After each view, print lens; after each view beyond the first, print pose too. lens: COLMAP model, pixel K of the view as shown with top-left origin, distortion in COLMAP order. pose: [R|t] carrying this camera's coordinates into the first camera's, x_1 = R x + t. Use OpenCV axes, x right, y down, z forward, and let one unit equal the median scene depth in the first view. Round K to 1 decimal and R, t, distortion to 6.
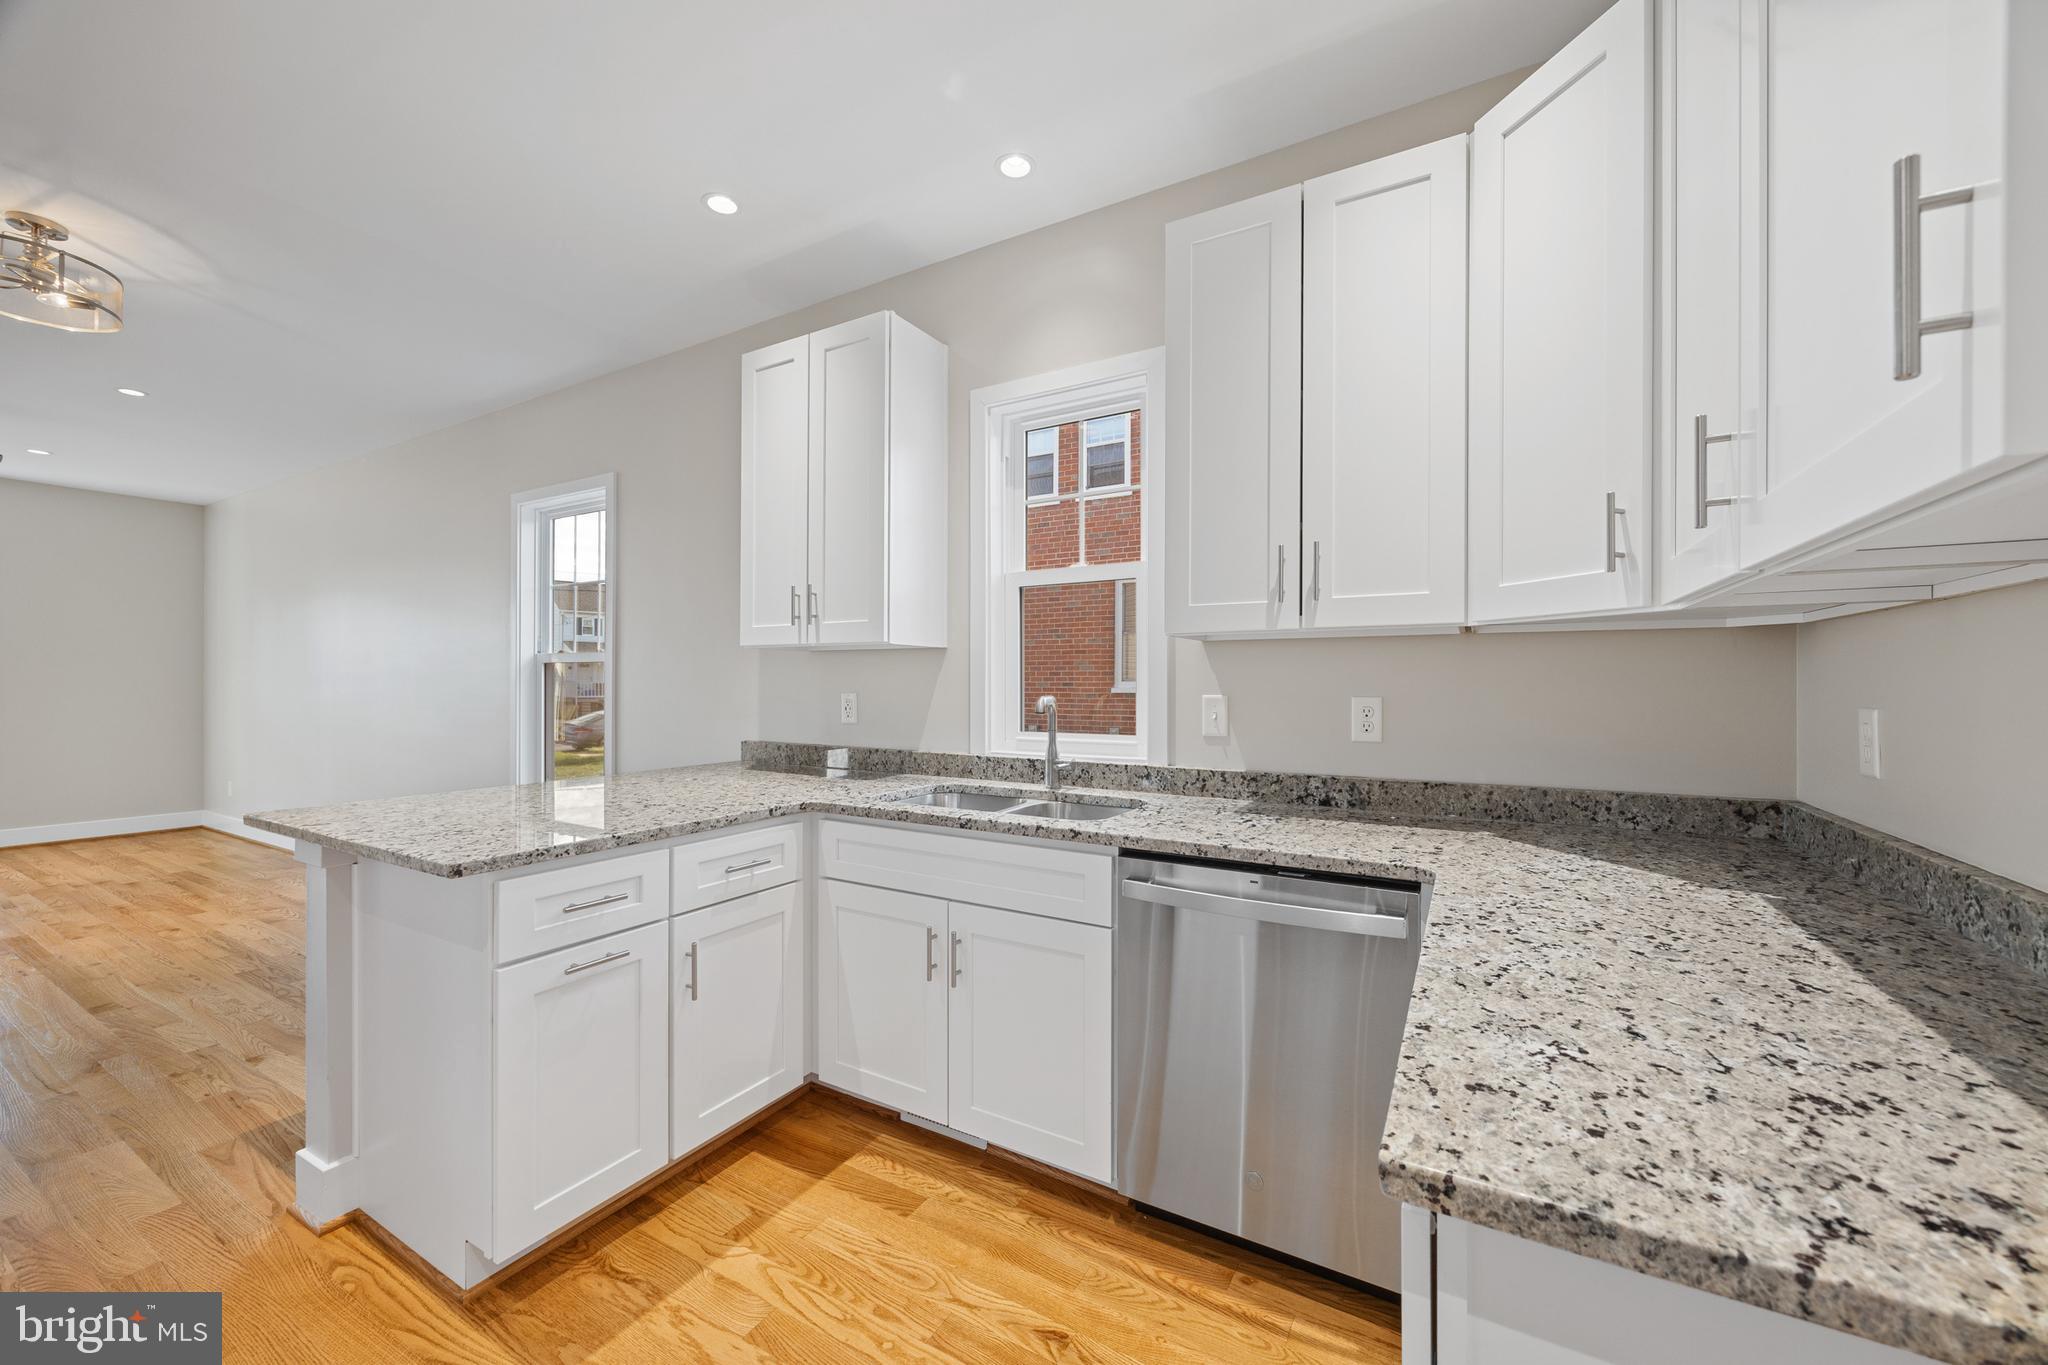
lens RADIAL K [[788.2, 0, 1029.8], [0, 788.2, 674.3], [0, 0, 1]] dist [-0.003295, -0.000131]
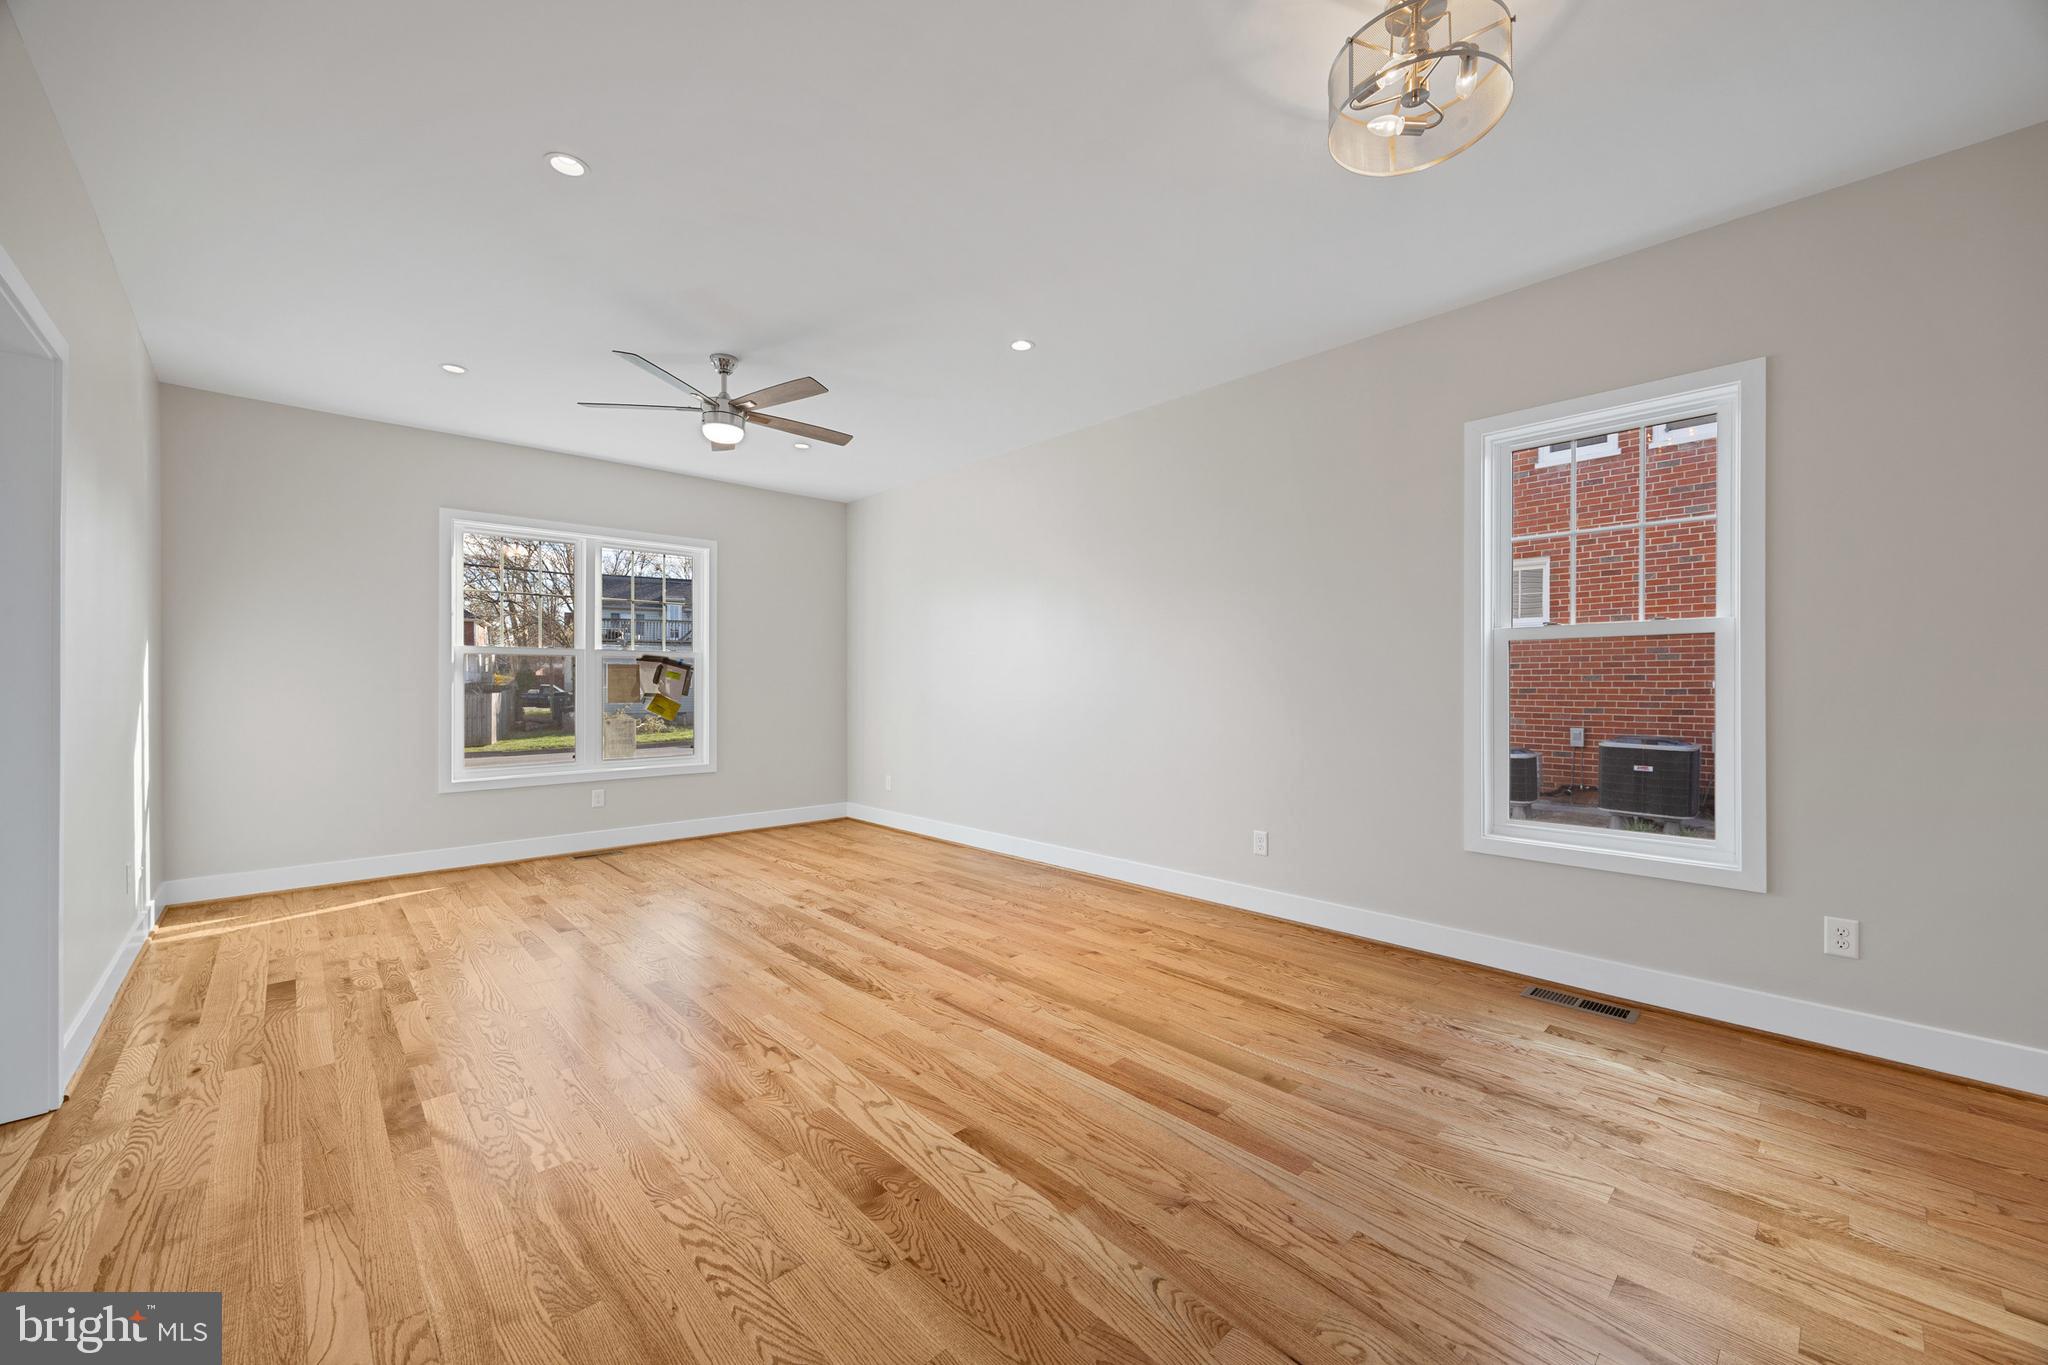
lens RADIAL K [[791.1, 0, 1029.6], [0, 791.1, 684.1], [0, 0, 1]] dist [-0.002540, -0.000066]
pose [[0.958889, -0.000051, -0.283781, -1.206245], [0.001979, 0.999977, 0.006508, 0.031819], [0.283774, -0.006802, 0.958867, 0.195231]]
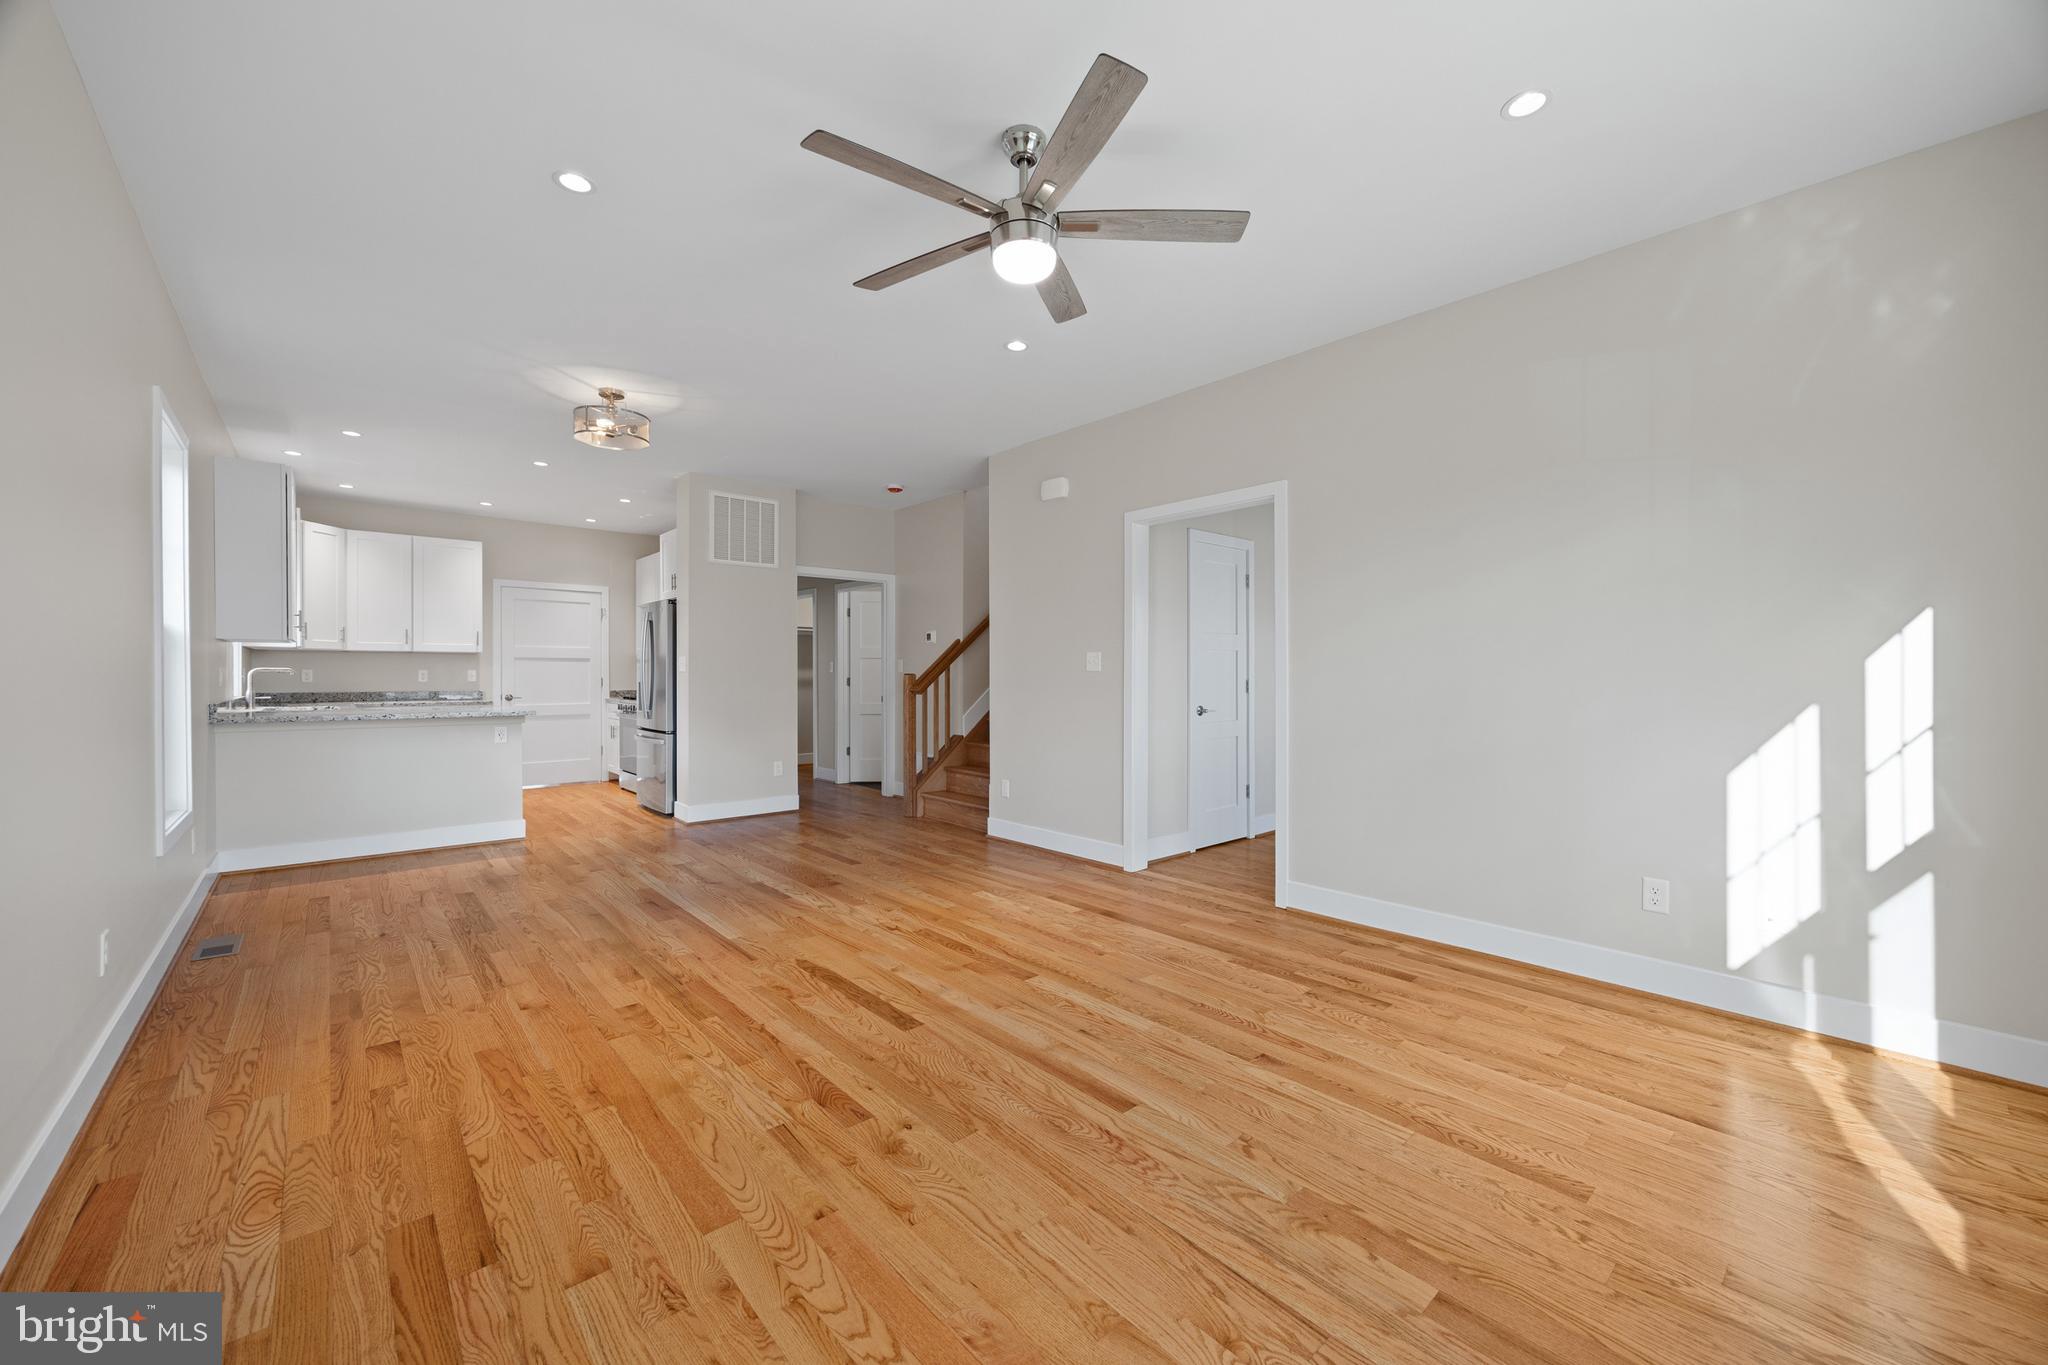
lens RADIAL K [[788.2, 0, 1029.8], [0, 788.2, 674.3], [0, 0, 1]] dist [-0.003295, -0.000131]
pose [[-0.950888, 0.000980, 0.309533, -2.291002], [-0.000630, 0.999987, -0.005102, 0.044472], [-0.309534, -0.005046, -0.950875, 2.022140]]
